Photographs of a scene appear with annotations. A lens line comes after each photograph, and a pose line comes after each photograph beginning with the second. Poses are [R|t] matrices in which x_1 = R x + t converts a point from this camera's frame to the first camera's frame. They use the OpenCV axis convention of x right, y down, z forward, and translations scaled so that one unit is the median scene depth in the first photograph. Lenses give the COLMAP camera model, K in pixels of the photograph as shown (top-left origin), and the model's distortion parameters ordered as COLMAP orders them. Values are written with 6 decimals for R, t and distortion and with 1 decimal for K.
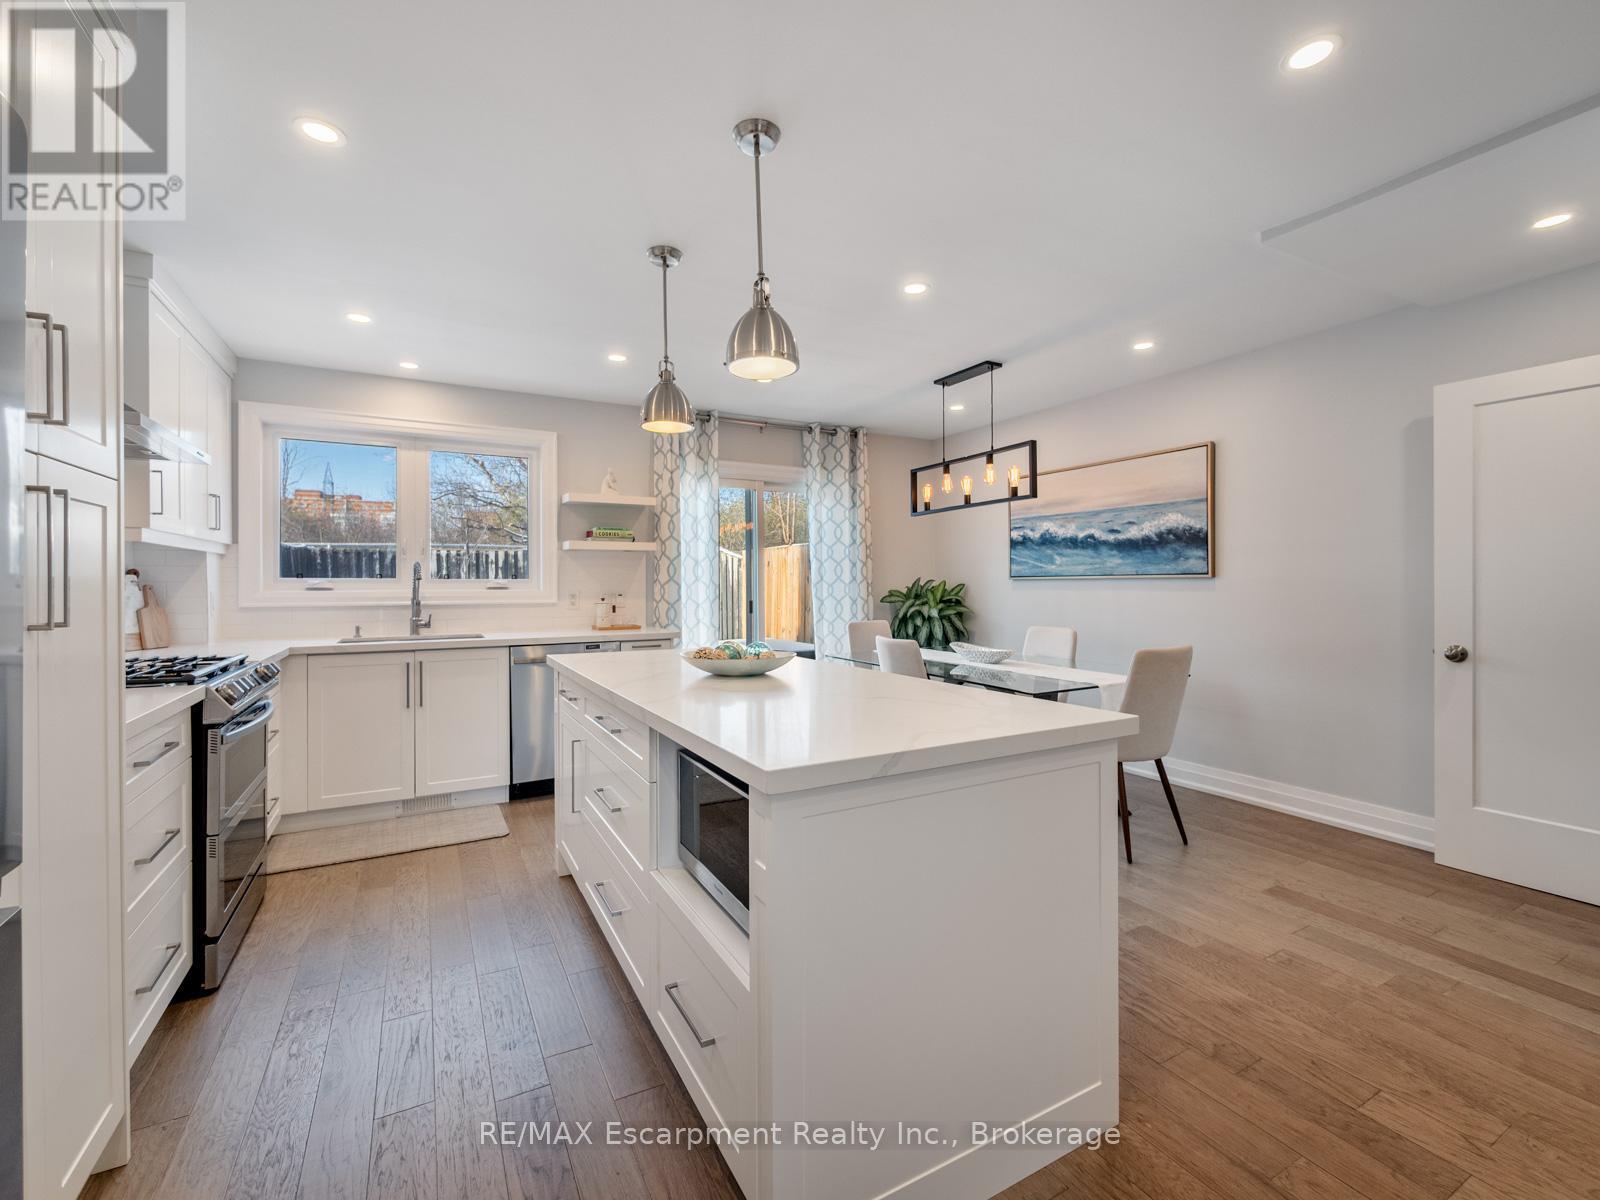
lens RADIAL K [[694.3, 0, 801.8], [0, 694.3, 589.3], [0, 0, 1]] dist [-0.002197, -0.000230]
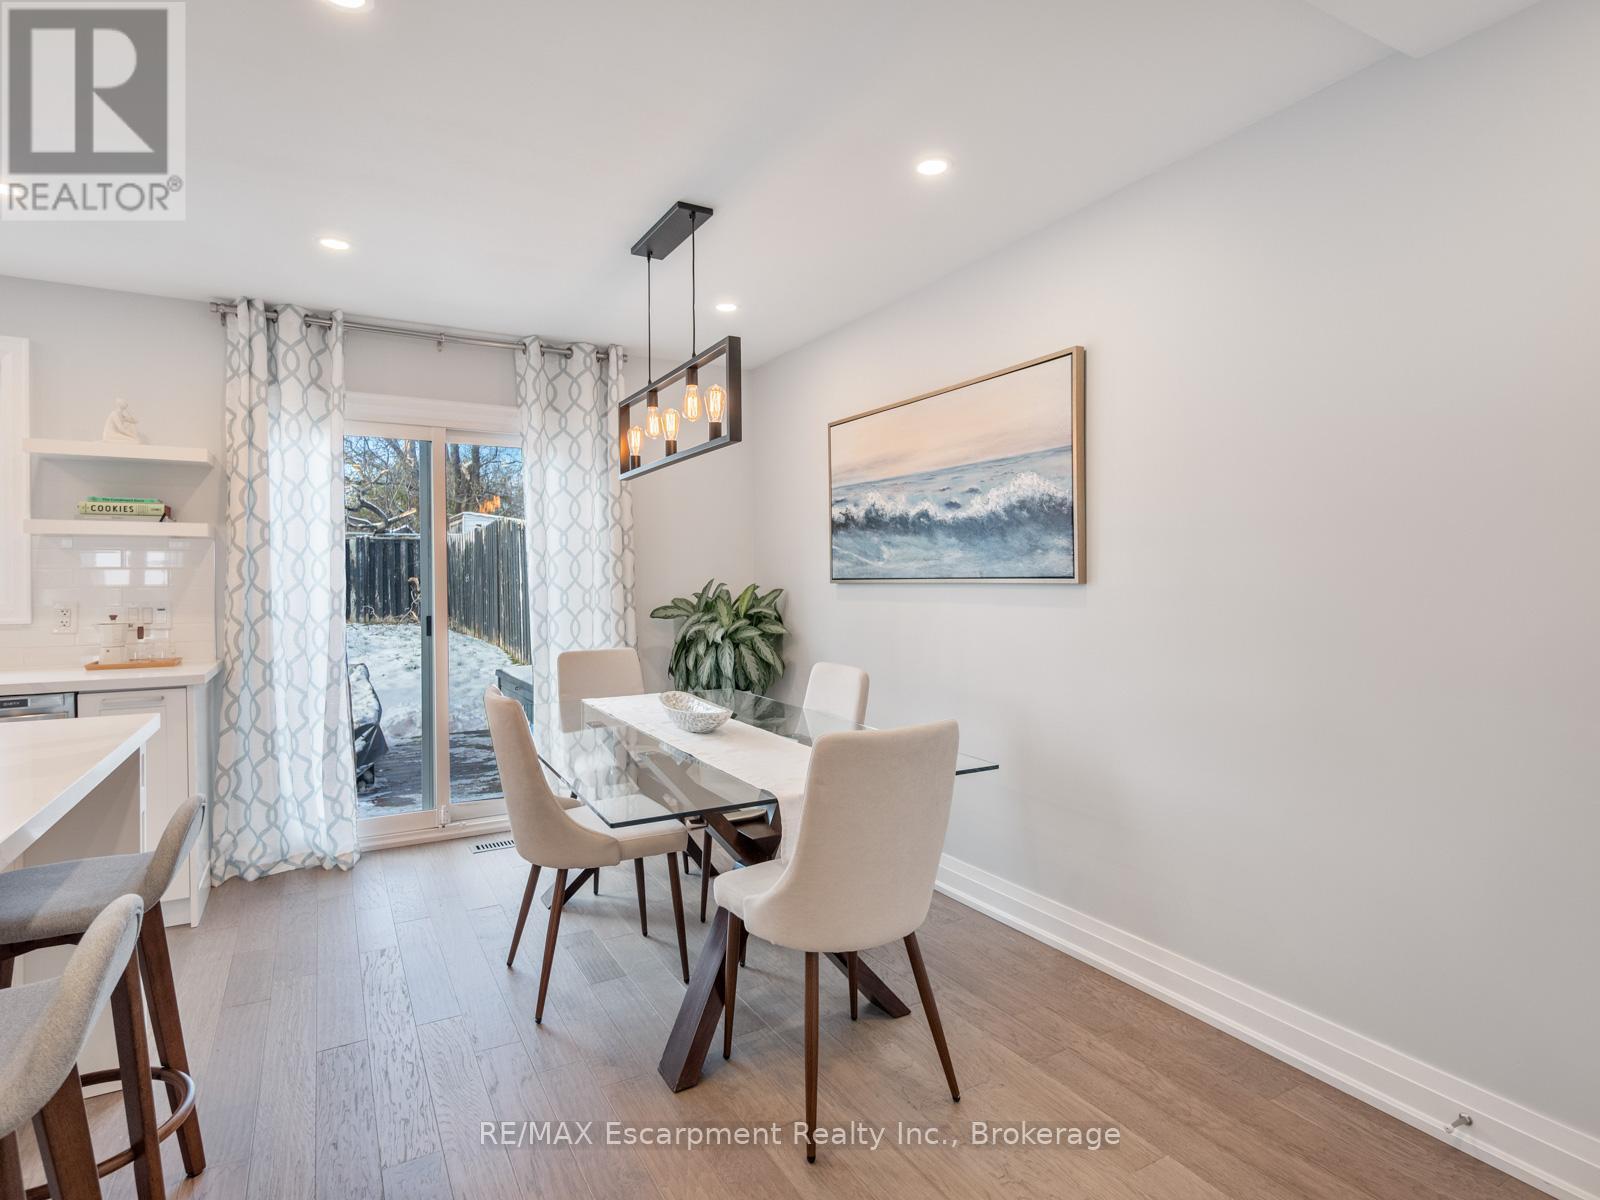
lens RADIAL K [[850.0, 0, 800.4], [0, 850.0, 587.4], [0, 0, 1]] dist [-0.001526, 0.000825]
pose [[0.999946, 0.000603, 0.010379, 0.314577], [-0.000604, 1.000000, 0.000150, -0.012518], [-0.010378, -0.000157, 0.999946, 0.266702]]
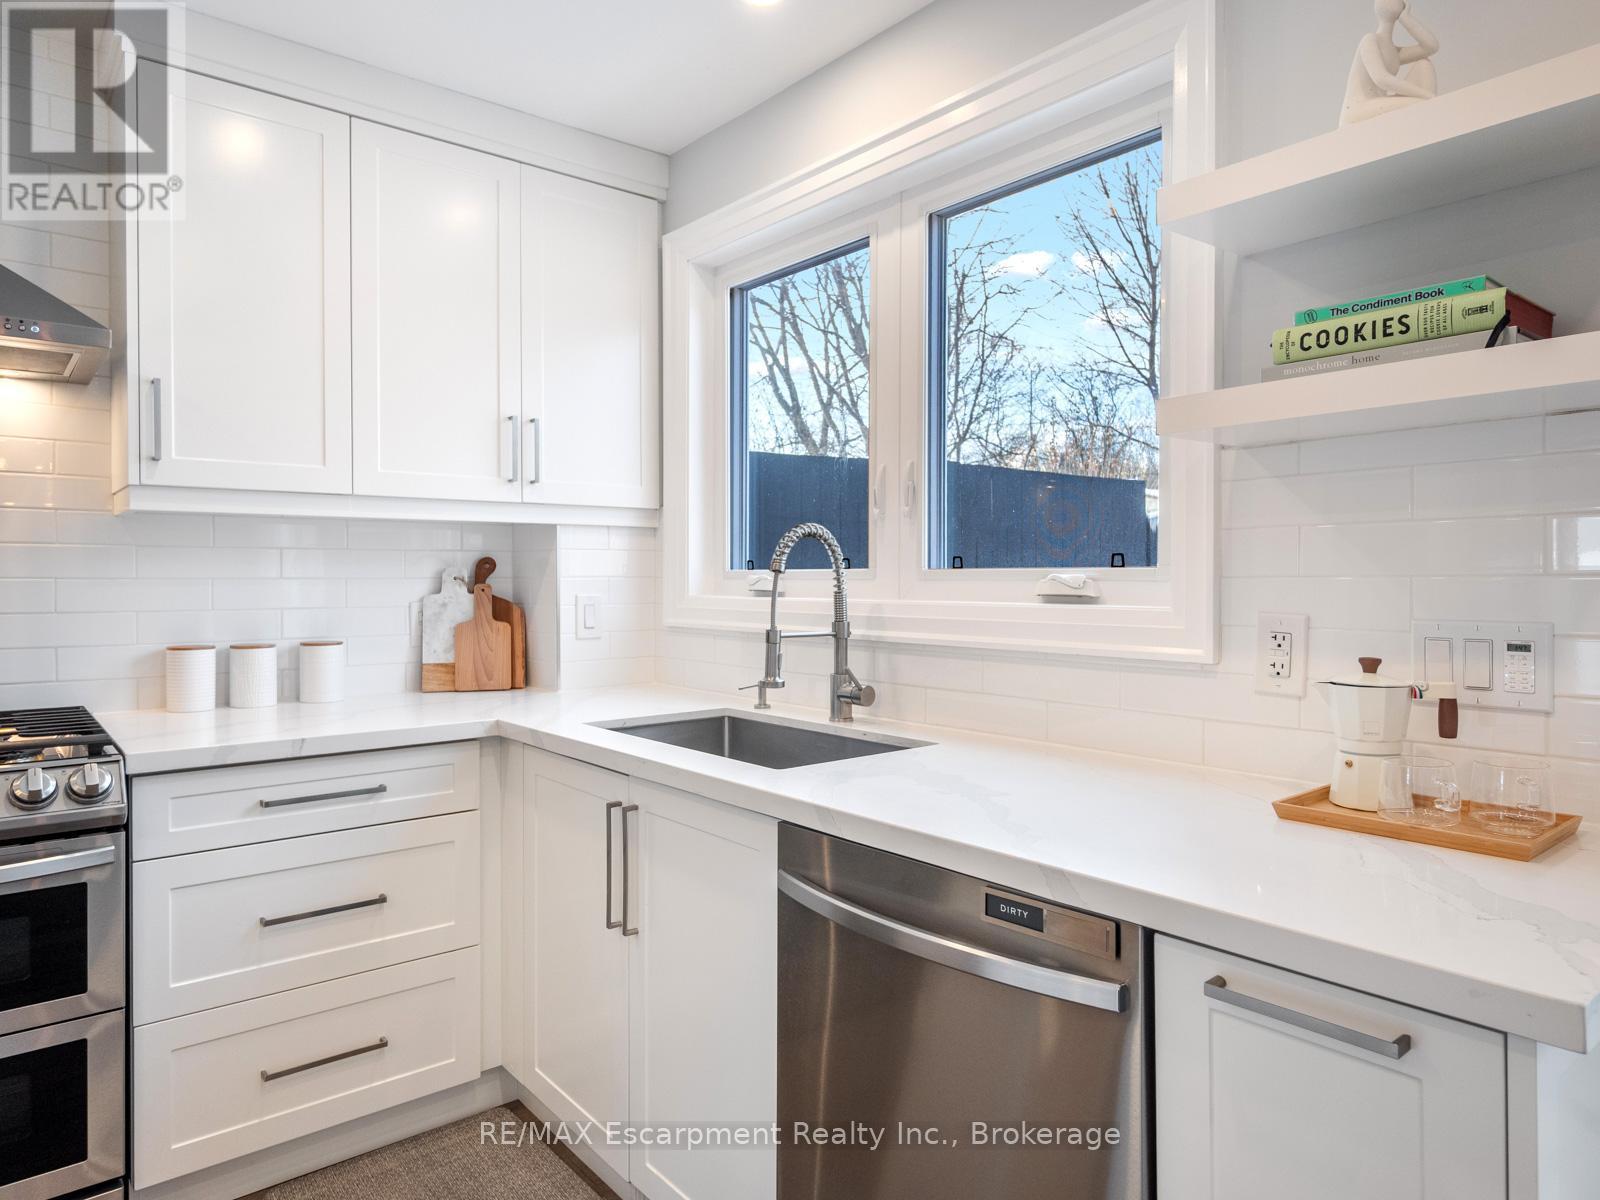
lens RADIAL K [[997.0, 0, 799.7], [0, 997.0, 578.0], [0, 0, 1]] dist [-0.003603, -0.000871]
pose [[0.187695, 0.006857, -0.982203, -0.033324], [-0.003020, 0.999975, 0.006404, -0.012666], [0.982223, 0.001765, 0.187711, 0.812965]]
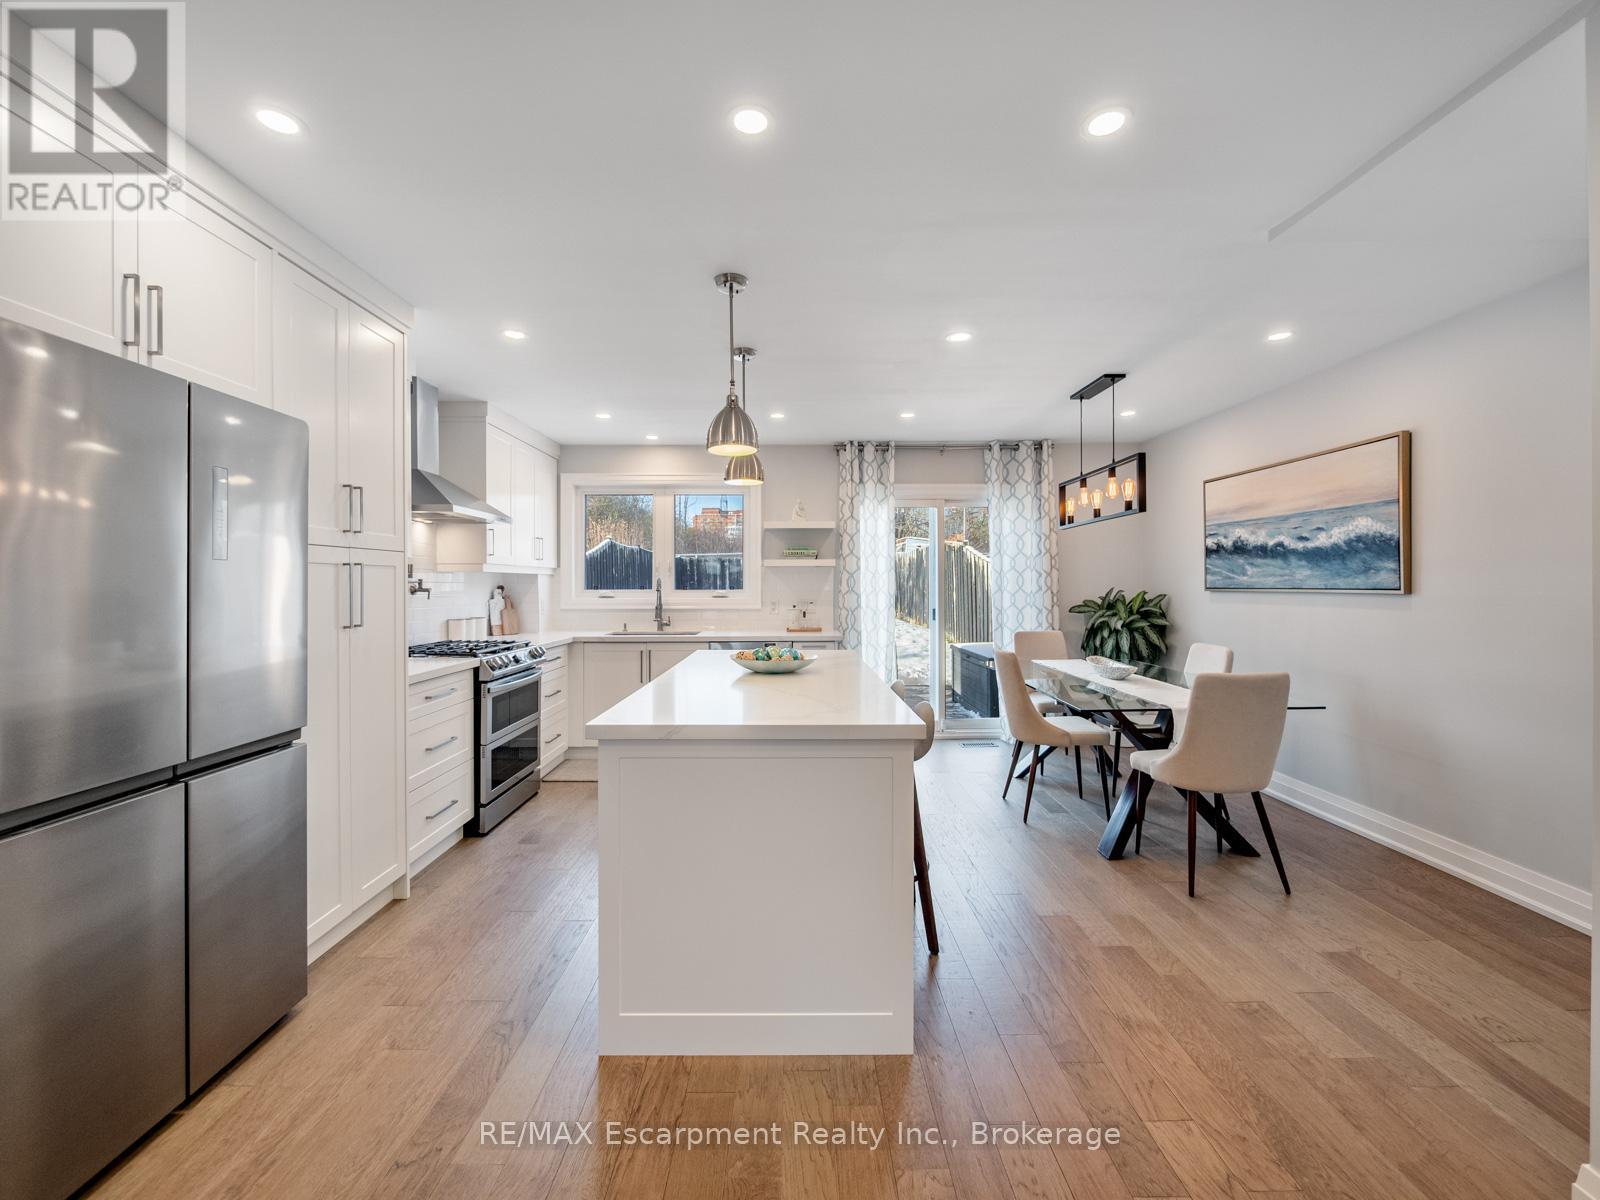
lens RADIAL K [[678.3, 0, 797.5], [0, 678.3, 588.8], [0, 0, 1]] dist [-0.002535, -0.000187]
pose [[0.879889, 0.004401, -0.475159, 0.299404], [-0.004133, 0.999990, 0.001608, -0.019363], [0.475162, 0.000549, 0.879898, -0.054284]]
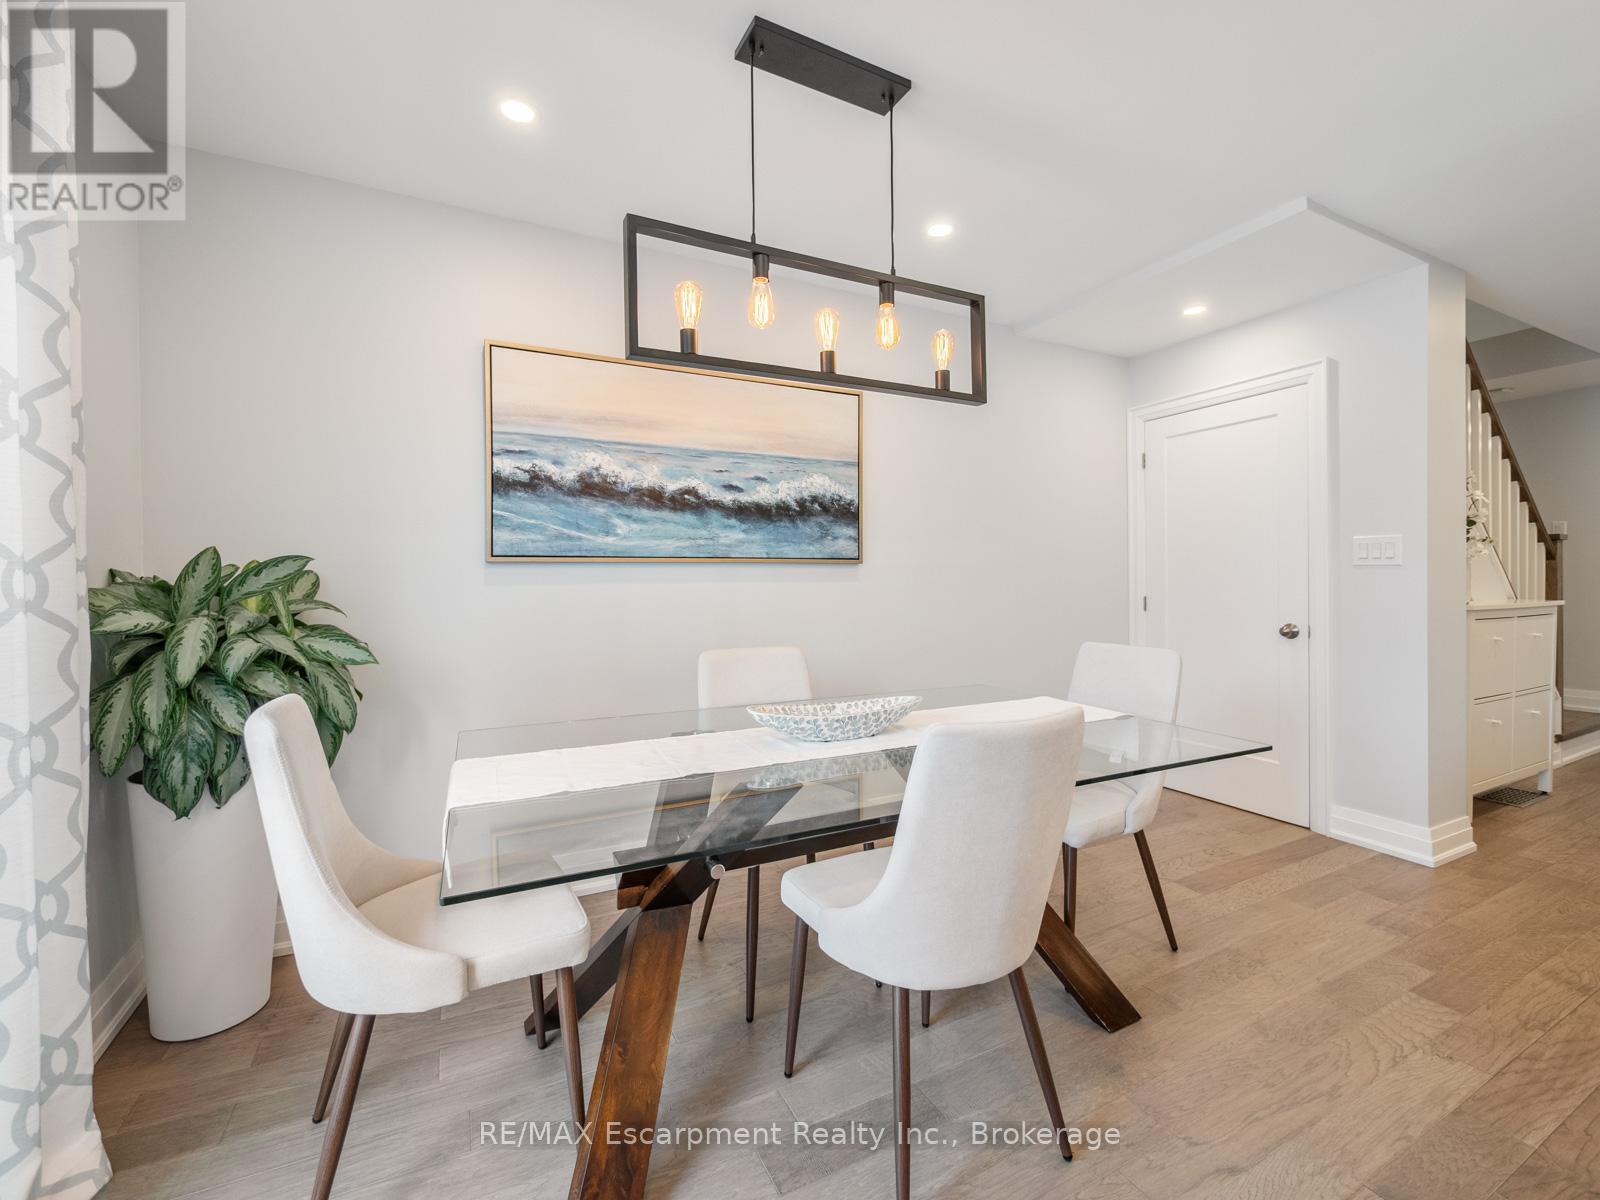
lens RADIAL K [[678.3, 0, 797.5], [0, 678.3, 588.8], [0, 0, 1]] dist [-0.002535, -0.000187]
pose [[0.033931, -0.004994, 0.999412, -0.166411], [0.017751, 0.999833, 0.004393, 0.006230], [-0.999267, 0.017592, 0.034014, 0.934068]]
